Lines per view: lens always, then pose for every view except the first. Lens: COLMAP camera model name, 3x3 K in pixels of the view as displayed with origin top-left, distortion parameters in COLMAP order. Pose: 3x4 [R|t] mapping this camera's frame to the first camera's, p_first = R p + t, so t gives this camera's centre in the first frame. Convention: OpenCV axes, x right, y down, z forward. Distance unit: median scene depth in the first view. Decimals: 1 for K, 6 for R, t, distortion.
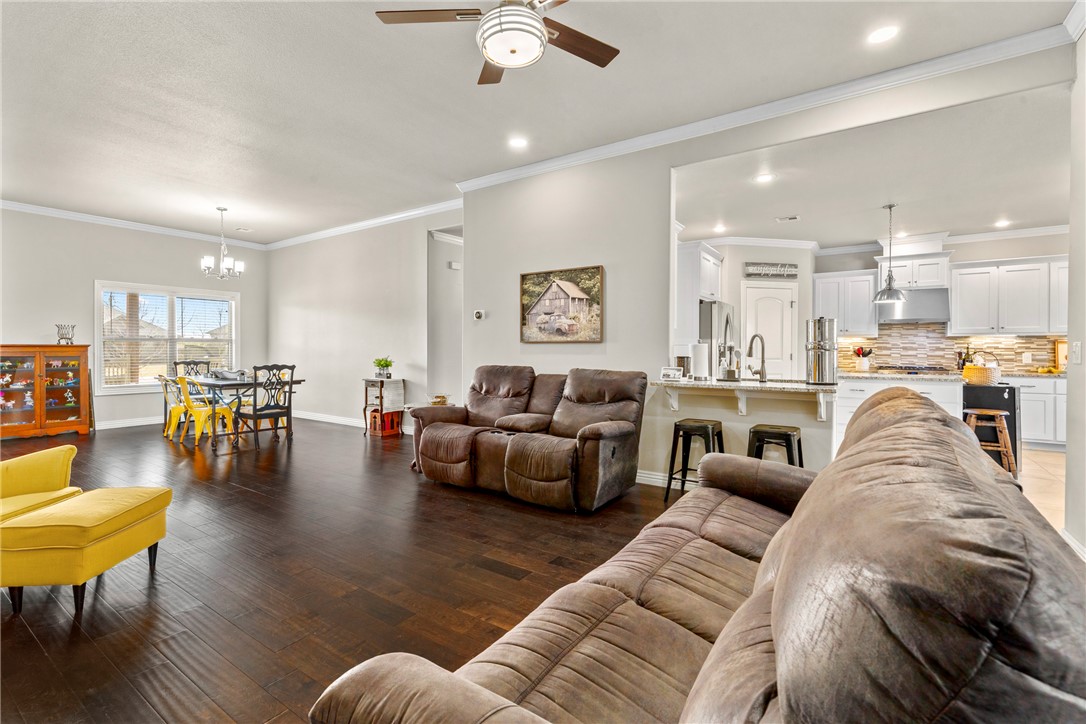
lens RADIAL K [[494.8, 0, 536.3], [0, 494.8, 354.7], [0, 0, 1]] dist [-0.004184, 0.000347]
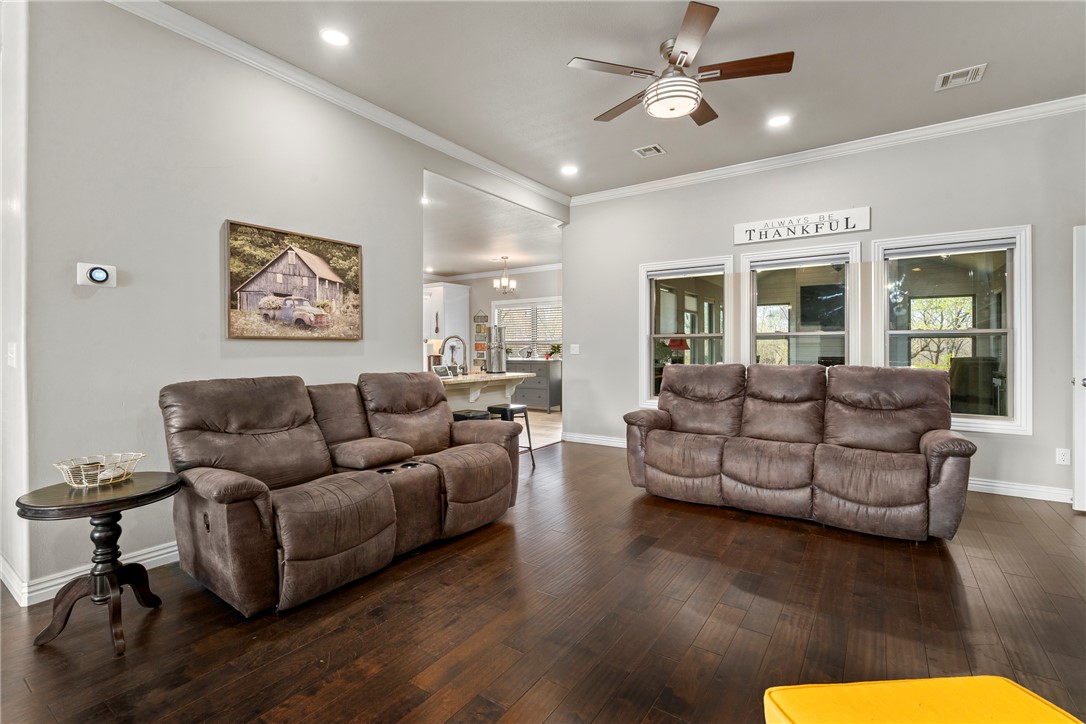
lens RADIAL K [[494.8, 0, 544.6], [0, 494.8, 351.8], [0, 0, 1]] dist [-0.004184, 0.000347]
pose [[-0.003843, -0.010801, 0.999934, -0.626920], [0.010034, 0.999891, 0.010839, -0.010771], [-0.999942, 0.010075, -0.003735, 0.643266]]
